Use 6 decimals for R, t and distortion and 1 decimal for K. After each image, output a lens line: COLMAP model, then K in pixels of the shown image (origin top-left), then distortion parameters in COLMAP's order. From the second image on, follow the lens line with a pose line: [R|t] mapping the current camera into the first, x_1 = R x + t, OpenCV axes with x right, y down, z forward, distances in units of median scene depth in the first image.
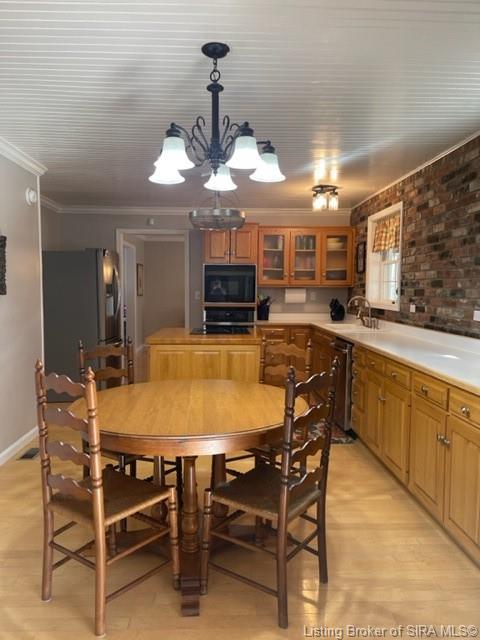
lens RADIAL K [[482.6, 0, 240.0], [0, 482.6, 320.0], [0, 0, 1]] dist [0.090955, -0.135061]
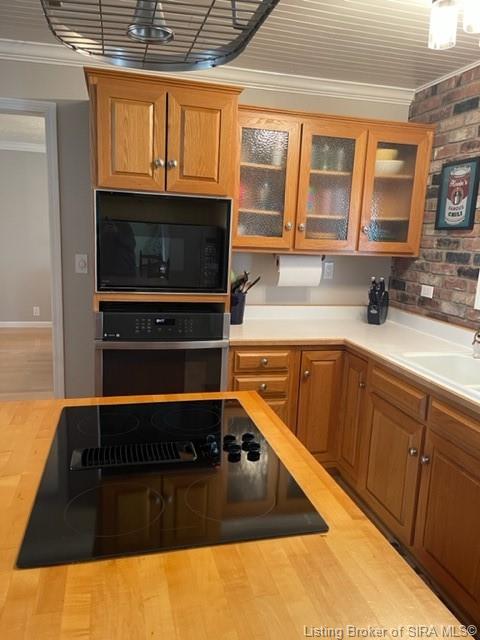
lens RADIAL K [[482.6, 0, 240.0], [0, 482.6, 320.0], [0, 0, 1]] dist [0.090955, -0.135061]
pose [[0.978150, 0.002385, 0.207888, -0.040714], [-0.025742, 0.993629, 0.109722, -0.054885], [-0.206302, -0.112676, 0.971979, 0.560995]]
